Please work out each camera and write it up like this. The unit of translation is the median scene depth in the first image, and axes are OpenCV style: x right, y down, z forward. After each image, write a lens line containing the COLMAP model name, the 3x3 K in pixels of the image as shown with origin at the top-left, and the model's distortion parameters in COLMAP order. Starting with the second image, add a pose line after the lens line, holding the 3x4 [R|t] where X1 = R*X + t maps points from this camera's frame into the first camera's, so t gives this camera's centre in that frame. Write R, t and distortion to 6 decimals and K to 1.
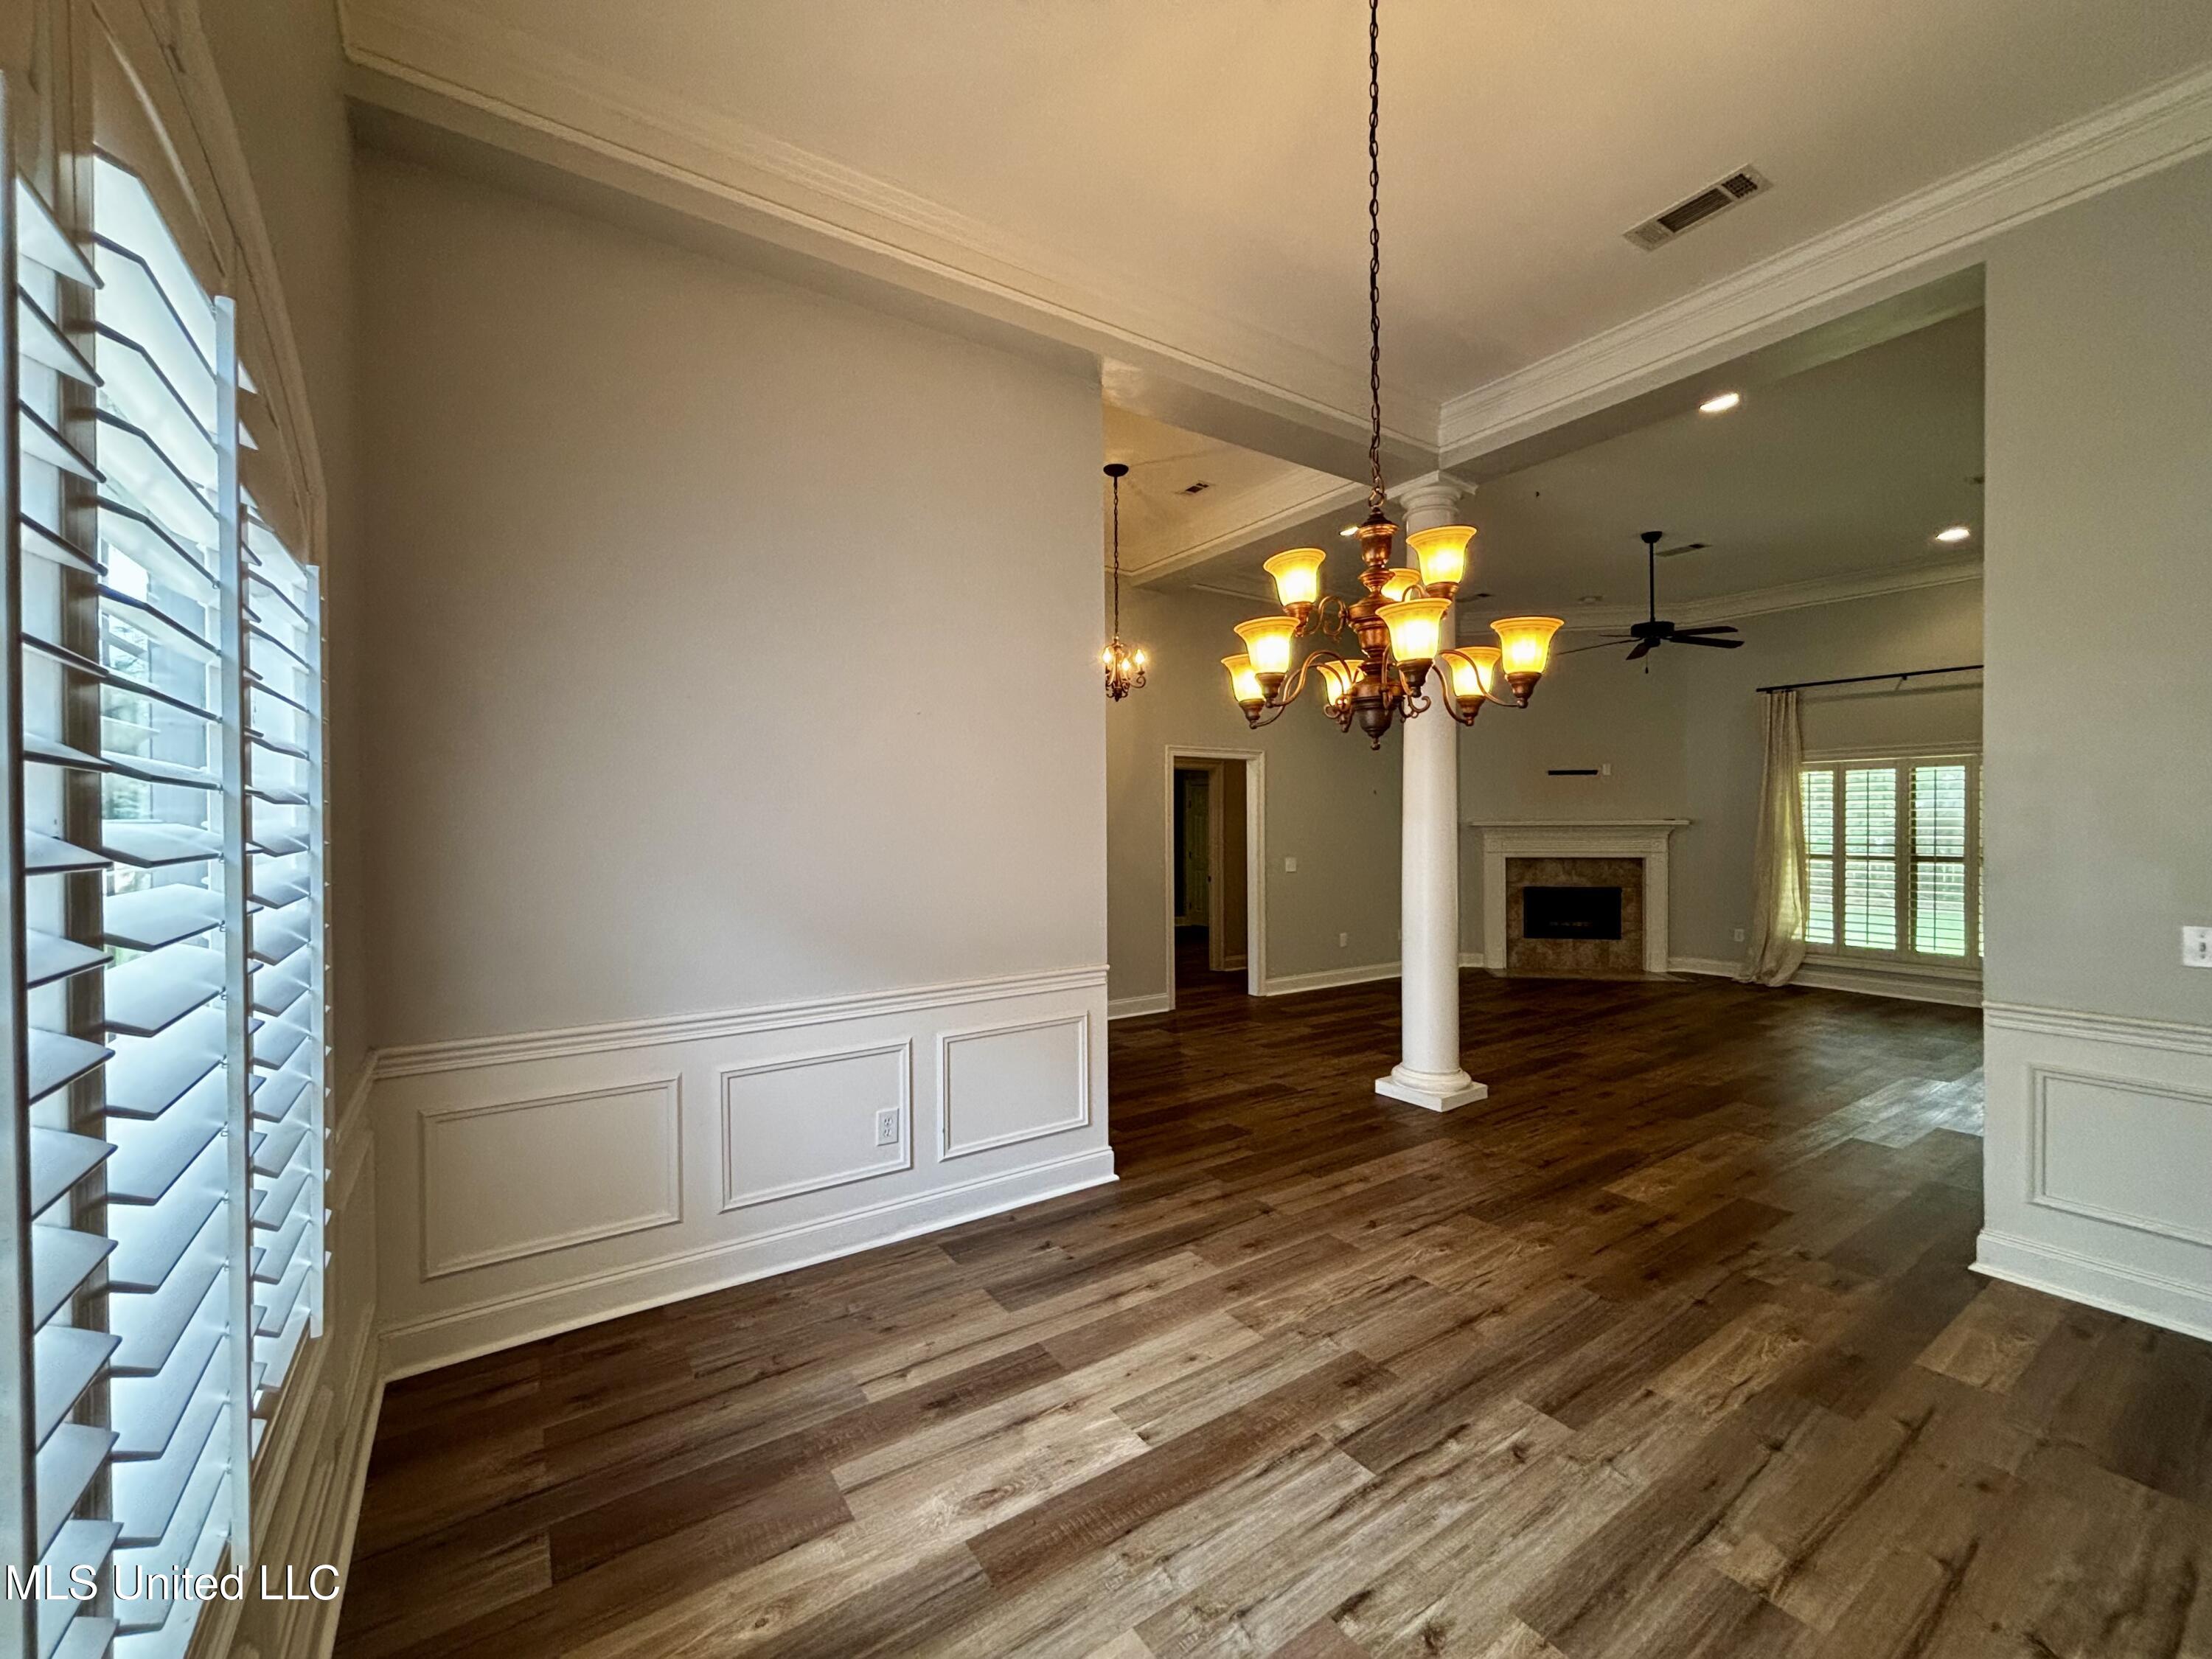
lens RADIAL K [[888.4, 0, 1103.1], [0, 888.4, 828.3], [0, 0, 1]] dist [0.005446, 0.000058]
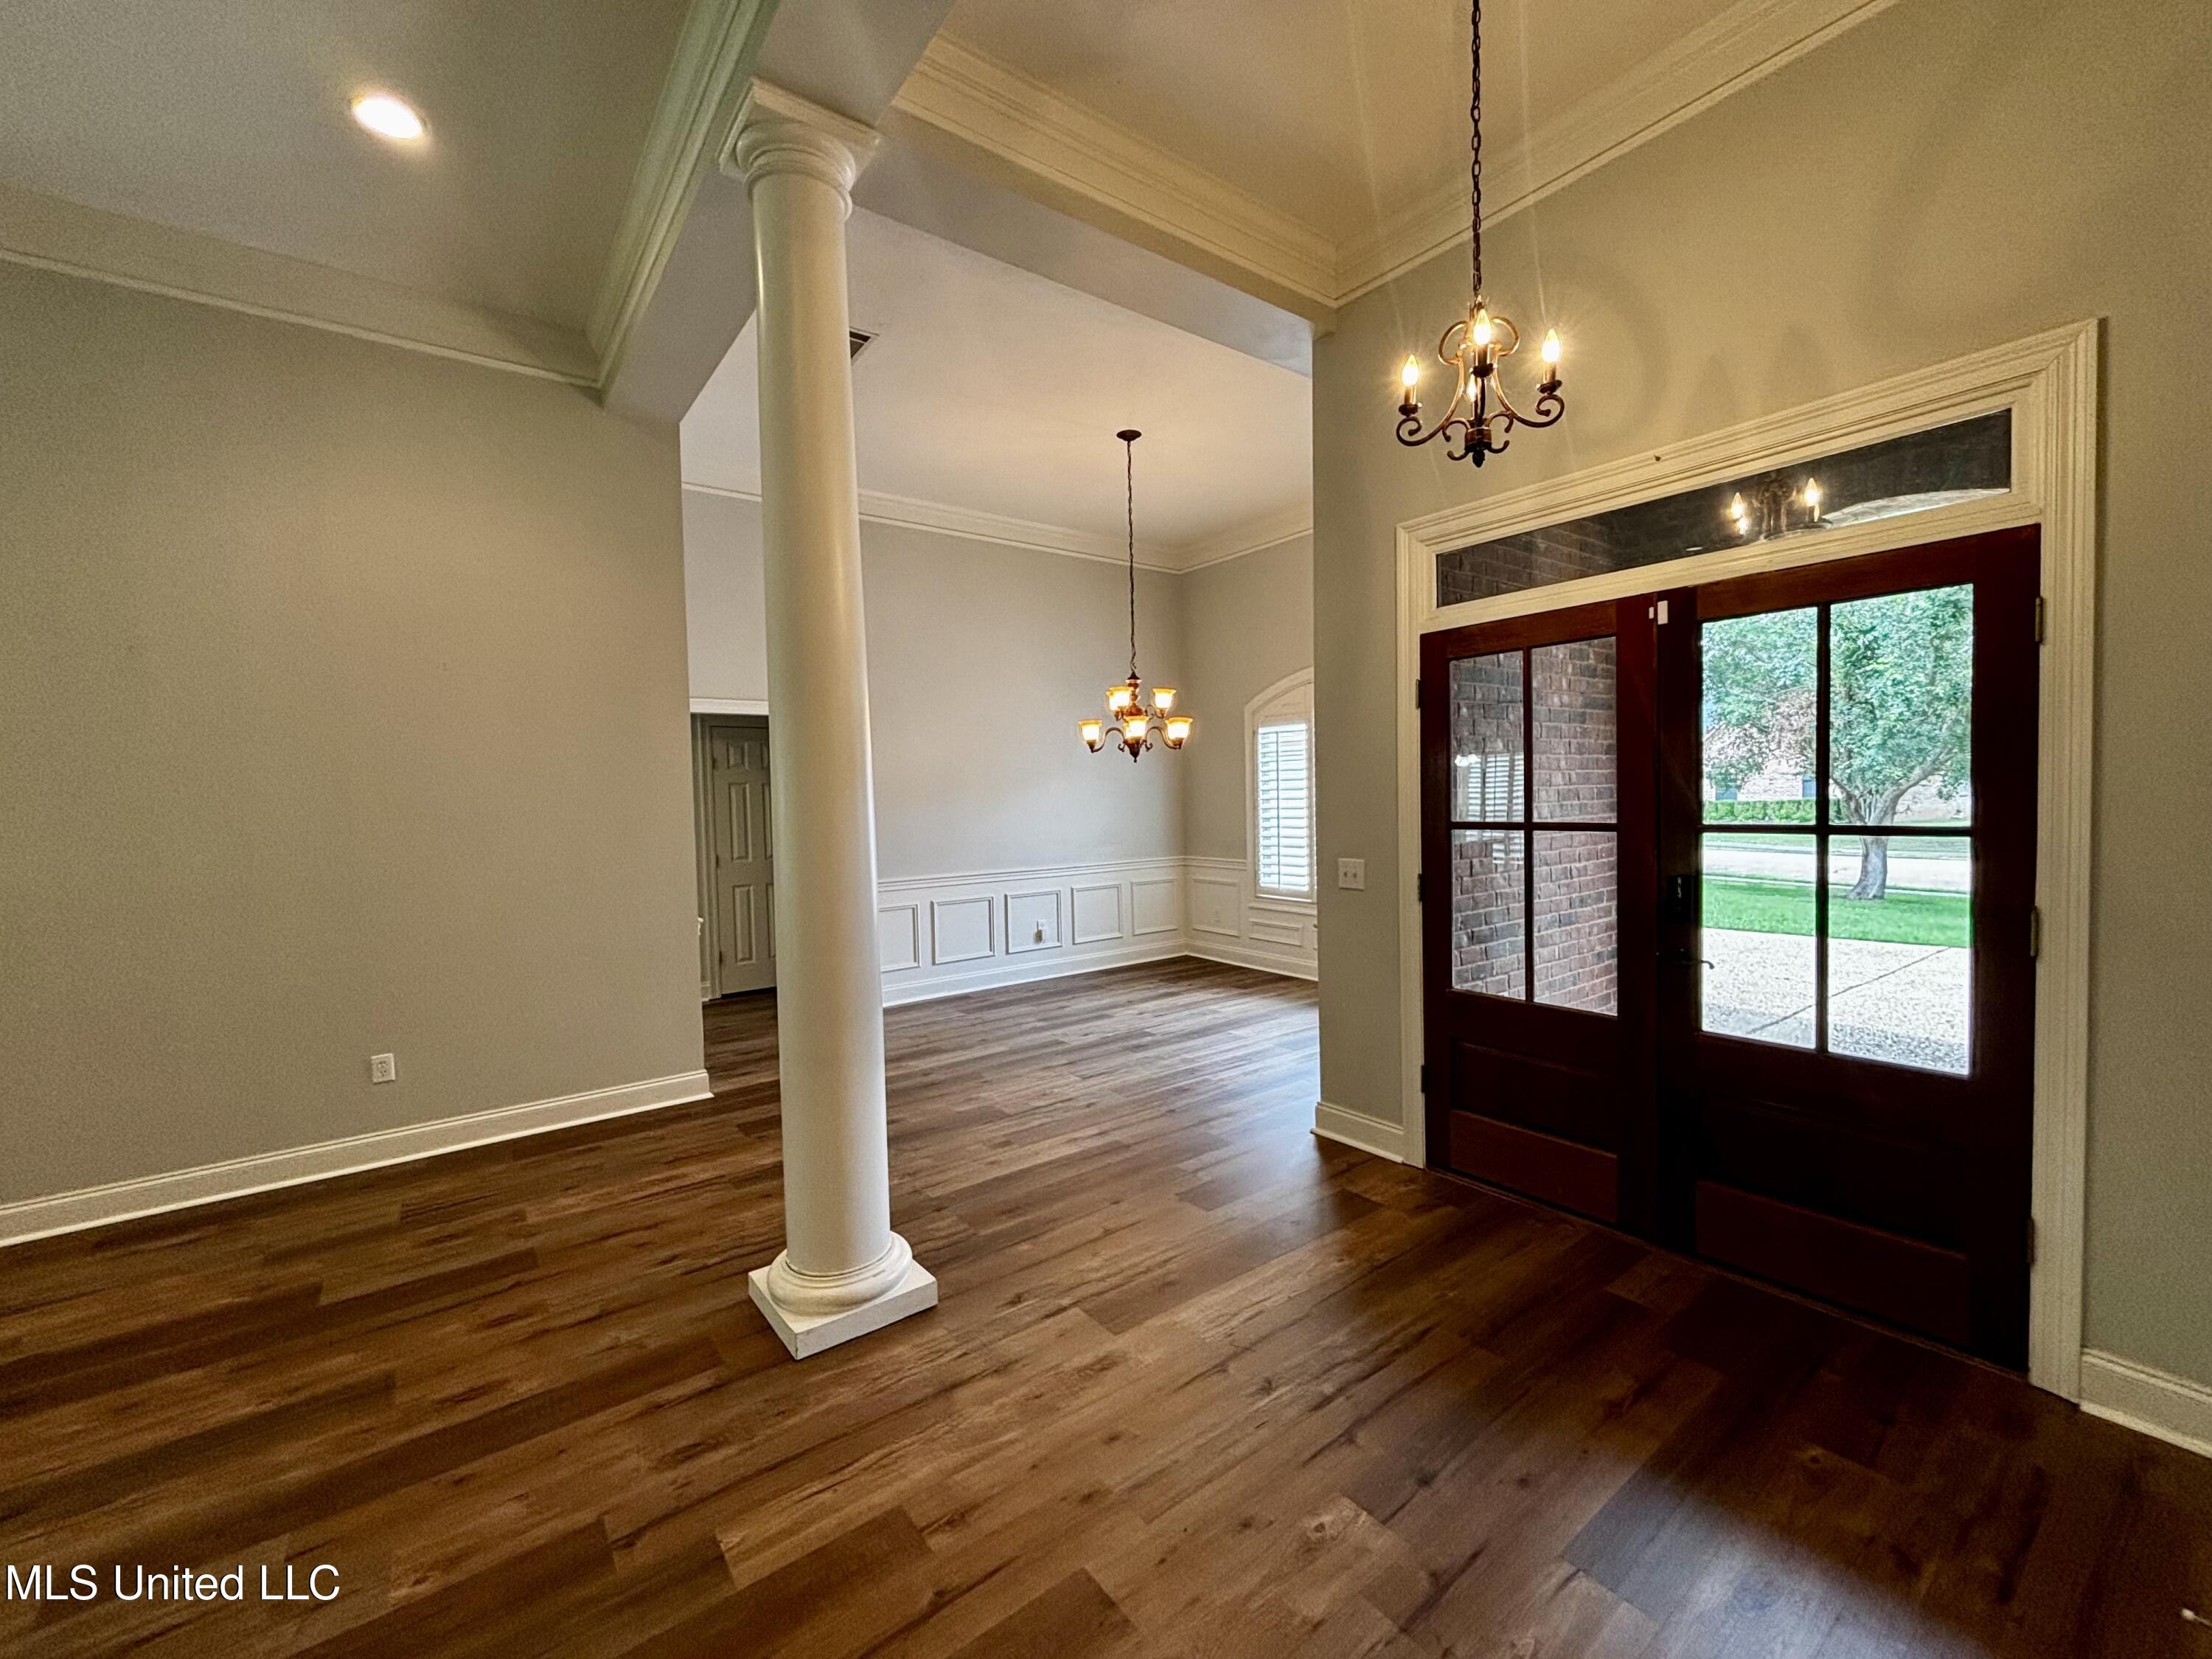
lens RADIAL K [[888.4, 0, 1103.1], [0, 888.4, 828.3], [0, 0, 1]] dist [0.005446, 0.000058]
pose [[-0.998206, 0.033660, -0.049523, 0.370864], [0.031394, 0.998455, 0.045844, -0.008775], [0.050989, 0.044207, -0.997720, 2.502850]]
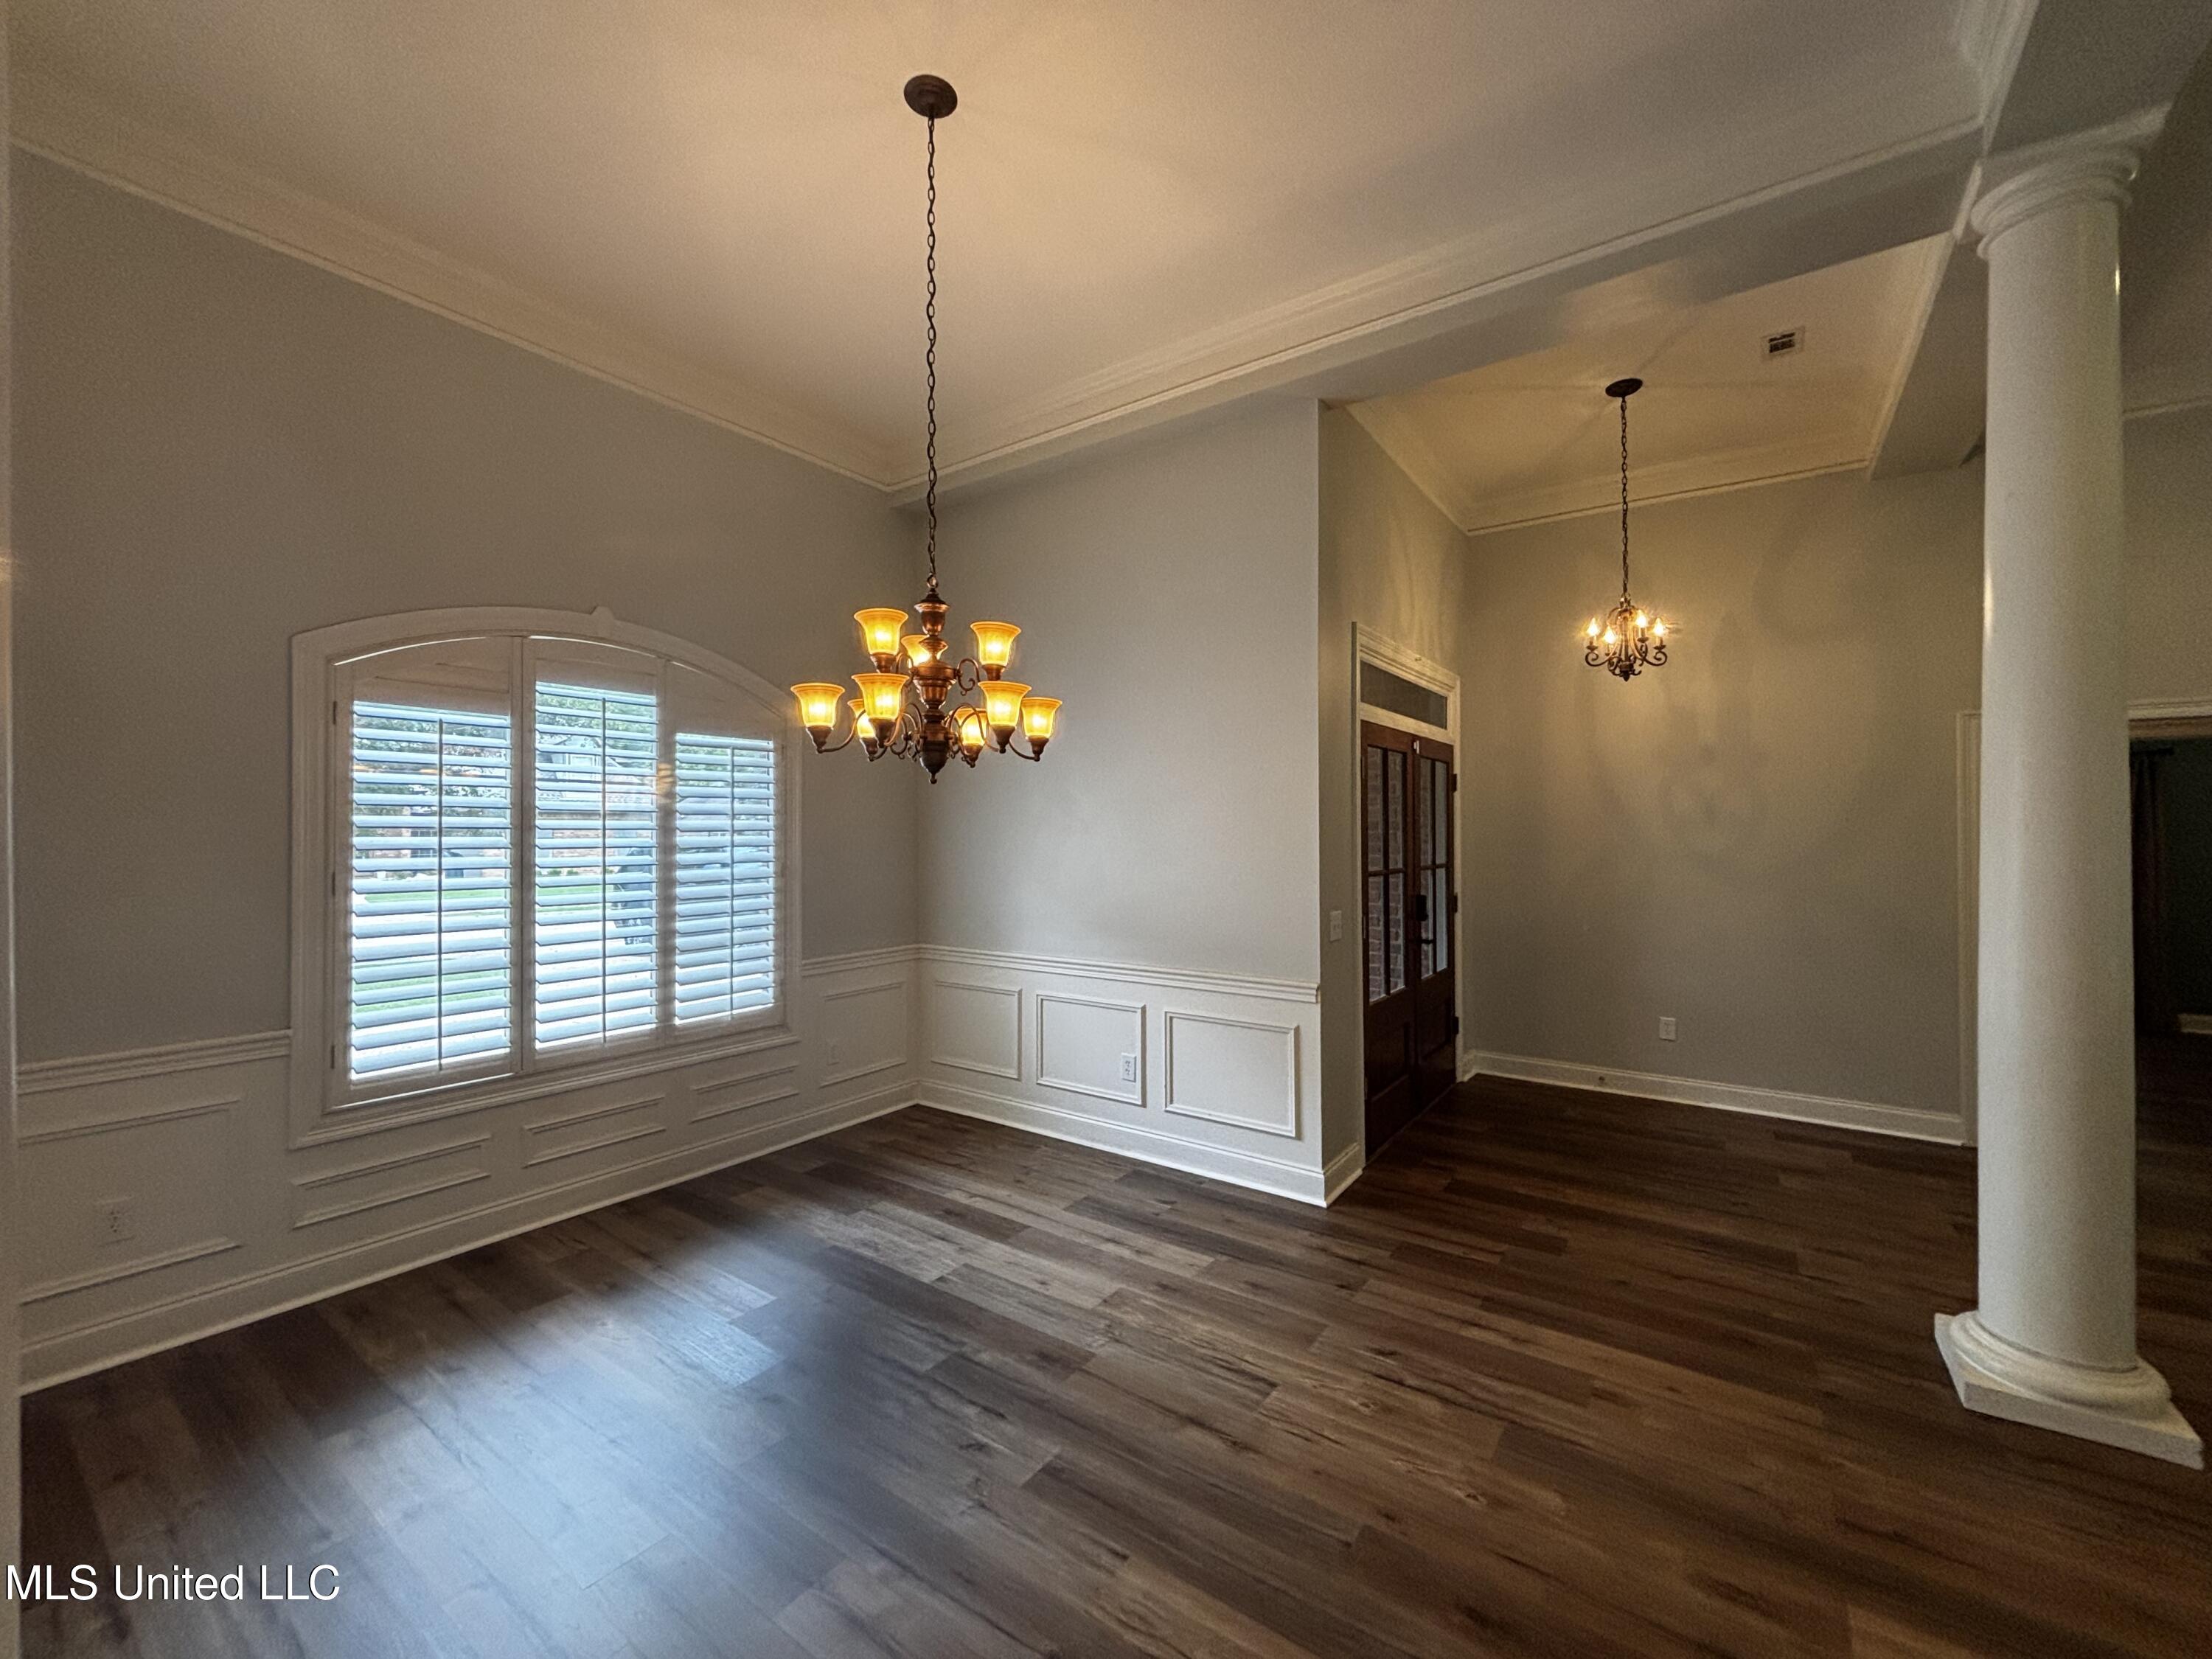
lens RADIAL K [[899.4, 0, 1120.7], [0, 899.4, 823.1], [0, 0, 1]] dist [0.005503, 0.000528]
pose [[0.357144, -0.008300, -0.934013, 1.069634], [-0.008962, 0.999884, -0.012312, -0.009123], [0.934006, 0.012768, 0.357028, 0.549230]]
